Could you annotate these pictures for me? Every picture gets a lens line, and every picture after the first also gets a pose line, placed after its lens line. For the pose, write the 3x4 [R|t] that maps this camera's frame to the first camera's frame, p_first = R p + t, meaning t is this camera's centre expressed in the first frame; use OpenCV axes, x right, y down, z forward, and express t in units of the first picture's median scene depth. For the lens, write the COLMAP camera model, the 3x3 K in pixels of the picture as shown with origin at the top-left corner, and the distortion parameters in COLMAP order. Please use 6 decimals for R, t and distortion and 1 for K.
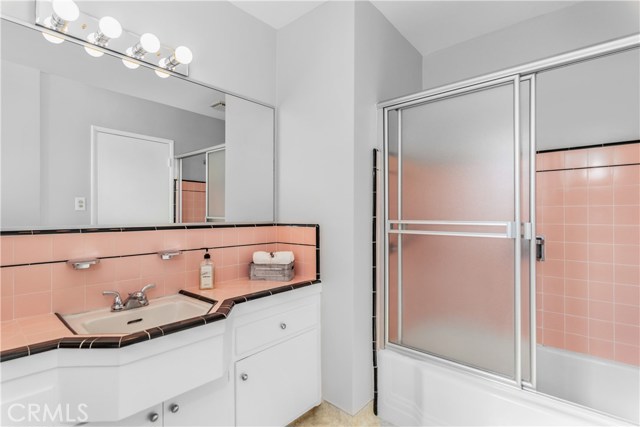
lens RADIAL K [[315.8, 0, 321.8], [0, 315.8, 213.4], [0, 0, 1]] dist [0.000702, -0.002312]
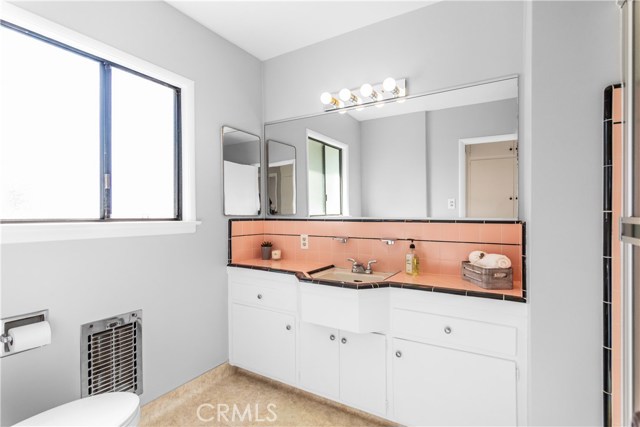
lens RADIAL K [[315.8, 0, 321.8], [0, 315.8, 214.6], [0, 0, 1]] dist [0.000702, -0.002312]
pose [[0.154626, -0.000098, -0.987973, 0.638751], [0.006501, 0.999978, 0.000918, 0.014460], [0.987952, -0.006565, 0.154623, 0.436388]]
